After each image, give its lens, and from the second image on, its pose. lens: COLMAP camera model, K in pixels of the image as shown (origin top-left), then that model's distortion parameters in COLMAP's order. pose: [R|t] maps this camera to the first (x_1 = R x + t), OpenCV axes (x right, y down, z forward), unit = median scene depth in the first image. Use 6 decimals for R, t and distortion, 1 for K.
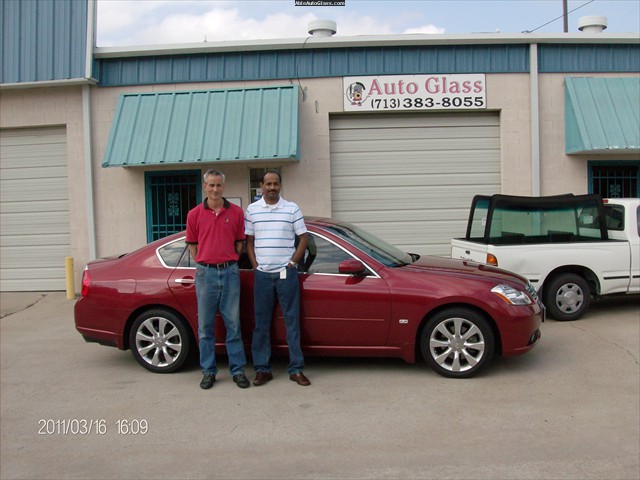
lens RADIAL K [[665.7, 0, 340.9], [0, 665.7, 253.4], [0, 0, 1]] dist [-0.182574, 0.148373]
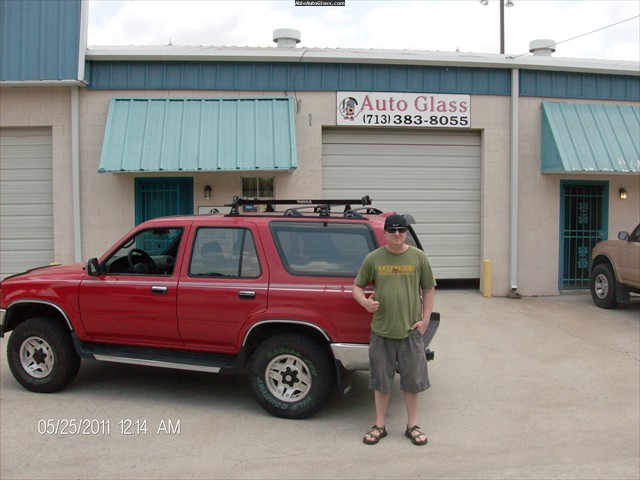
lens RADIAL K [[665.7, 0, 340.9], [0, 665.7, 253.4], [0, 0, 1]] dist [-0.182574, 0.148373]
pose [[0.989515, 0.013821, 0.143765, -0.134890], [-0.013609, 0.999904, -0.002461, -0.012716], [-0.143785, 0.000479, 0.989609, -0.021014]]
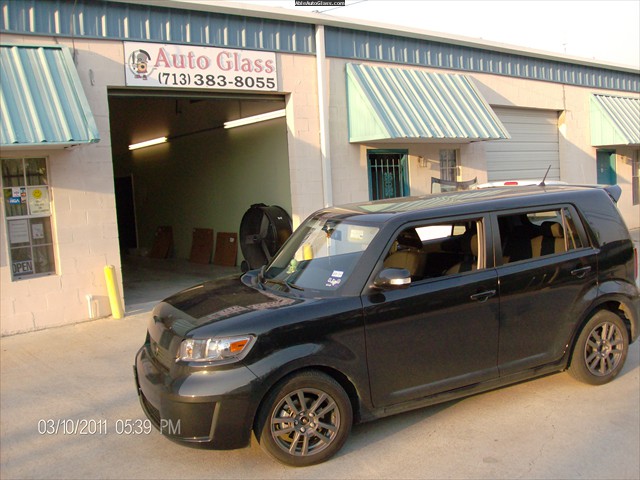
lens RADIAL K [[665.7, 0, 340.9], [0, 665.7, 253.4], [0, 0, 1]] dist [-0.182574, 0.148373]
pose [[0.761816, -0.085082, 0.642182, -0.312779], [0.080724, 0.996079, 0.036207, -0.024340], [-0.642744, 0.024256, 0.765697, 0.254615]]
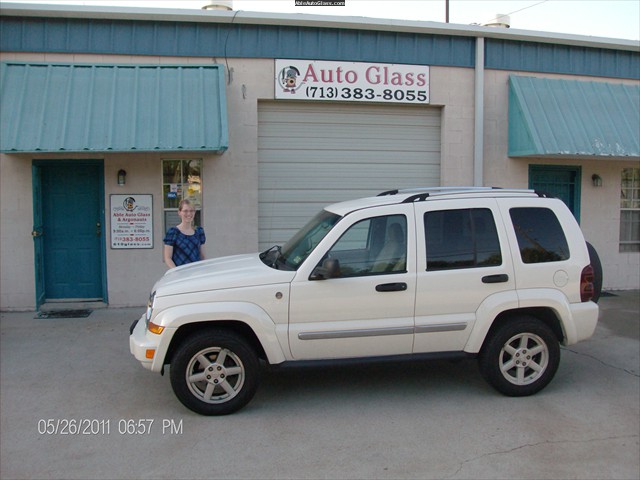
lens RADIAL K [[665.7, 0, 340.9], [0, 665.7, 253.4], [0, 0, 1]] dist [-0.182574, 0.148373]
pose [[0.969787, 0.004518, 0.243912, -0.123385], [-0.008403, 0.999854, 0.014889, -0.023573], [-0.243809, -0.016489, 0.969683, 0.128984]]
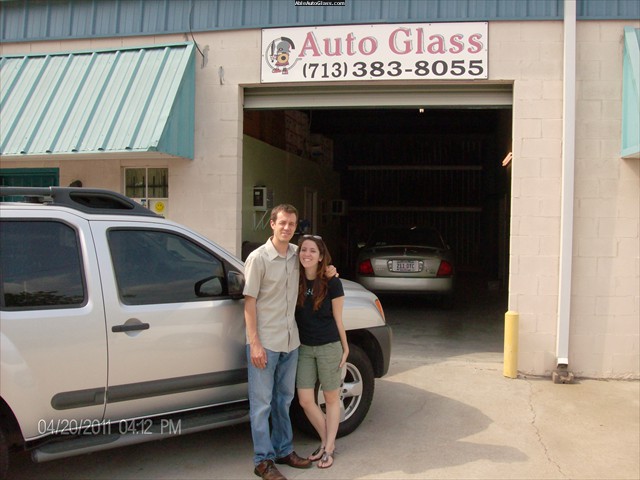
lens RADIAL K [[665.7, 0, 340.9], [0, 665.7, 253.4], [0, 0, 1]] dist [-0.182574, 0.148373]
pose [[0.988844, 0.047399, -0.141215, 0.180020], [-0.049296, 0.998734, -0.009966, -0.047162], [0.140564, 0.016816, 0.989929, 0.384373]]
